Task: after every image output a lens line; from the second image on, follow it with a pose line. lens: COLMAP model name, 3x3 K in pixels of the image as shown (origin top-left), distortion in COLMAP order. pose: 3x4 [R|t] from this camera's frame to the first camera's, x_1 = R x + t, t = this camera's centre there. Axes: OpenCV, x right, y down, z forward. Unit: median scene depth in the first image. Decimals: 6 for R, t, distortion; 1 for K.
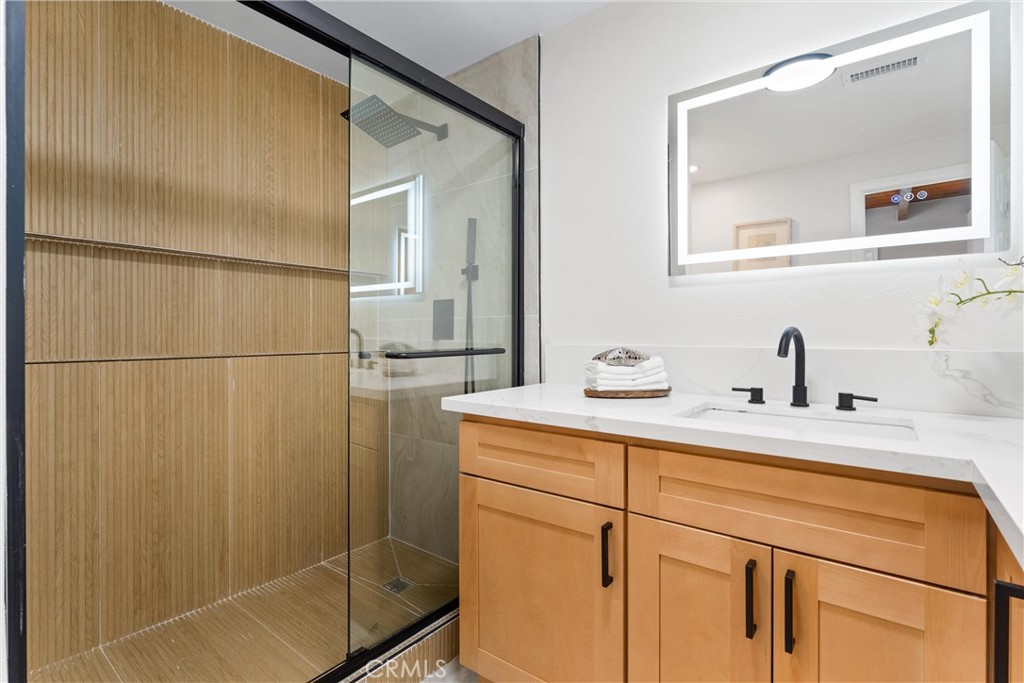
lens RADIAL K [[485.7, 0, 526.9], [0, 485.7, 335.9], [0, 0, 1]] dist [-0.001987, -0.000680]
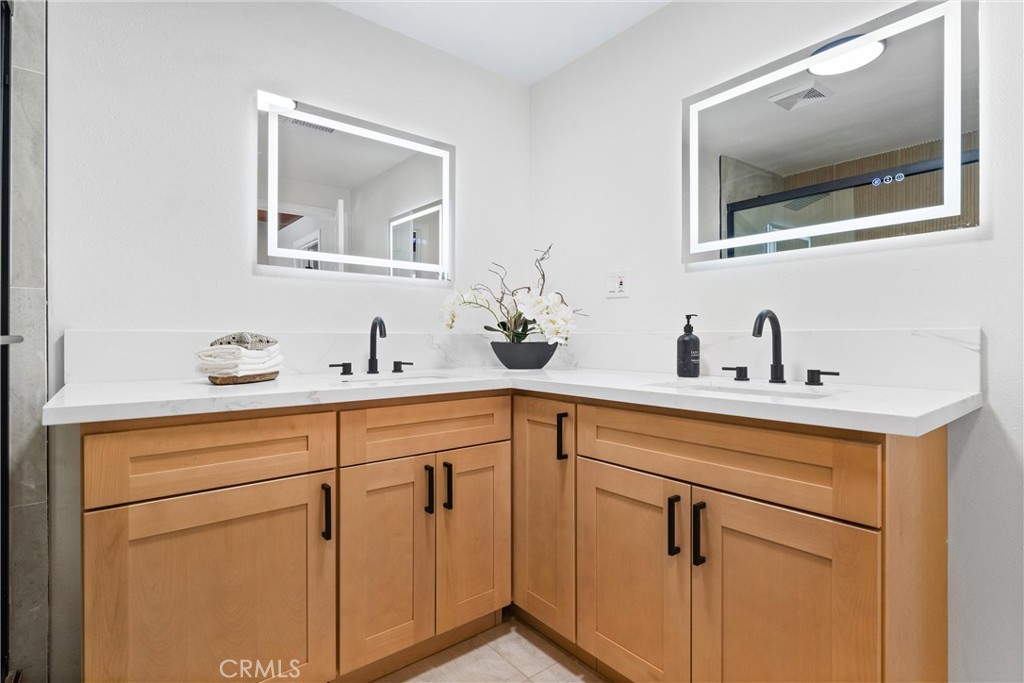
lens RADIAL K [[485.7, 0, 526.9], [0, 485.7, 335.9], [0, 0, 1]] dist [-0.001987, -0.000680]
pose [[0.217199, 0.000136, 0.976127, -0.744669], [0.003768, 0.999992, -0.000977, 0.041057], [-0.976120, 0.003890, 0.217197, 0.270076]]
